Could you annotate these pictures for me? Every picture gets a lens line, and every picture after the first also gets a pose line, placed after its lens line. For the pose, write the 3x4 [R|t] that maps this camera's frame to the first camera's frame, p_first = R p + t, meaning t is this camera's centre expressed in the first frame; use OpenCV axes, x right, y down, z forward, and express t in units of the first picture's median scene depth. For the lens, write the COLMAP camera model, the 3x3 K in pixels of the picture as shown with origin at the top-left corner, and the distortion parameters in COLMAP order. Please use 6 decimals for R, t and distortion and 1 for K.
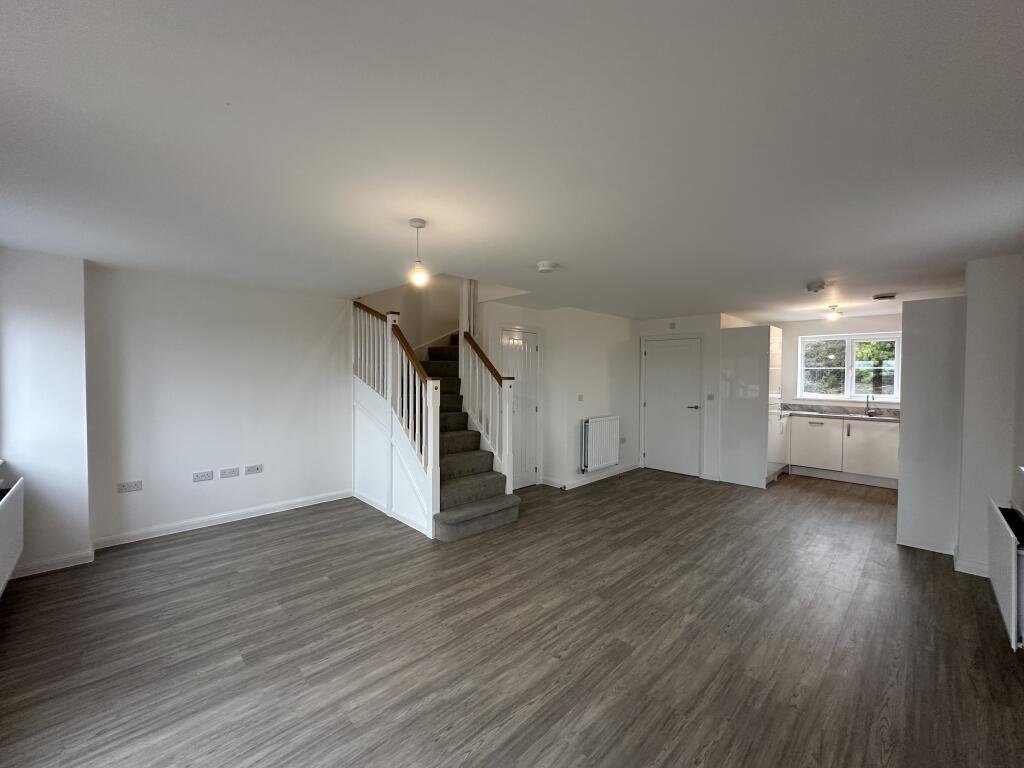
lens RADIAL K [[409.1, 0, 512.0], [0, 409.1, 384.0], [0, 0, 1]] dist [0.000553, 0.000052]
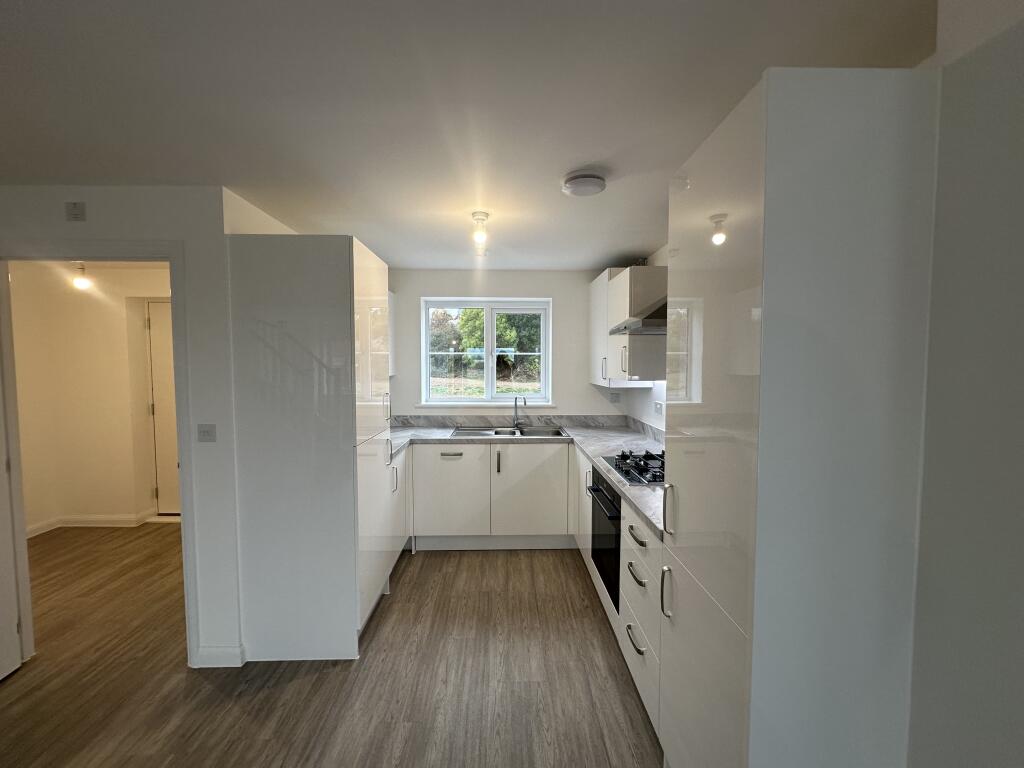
lens RADIAL K [[409.1, 0, 512.0], [0, 409.1, 384.0], [0, 0, 1]] dist [0.000553, 0.000052]
pose [[0.683764, -0.044968, 0.728317, 0.414157], [0.022031, 0.998917, 0.040992, -0.017210], [-0.729371, -0.011983, 0.684014, 0.581989]]
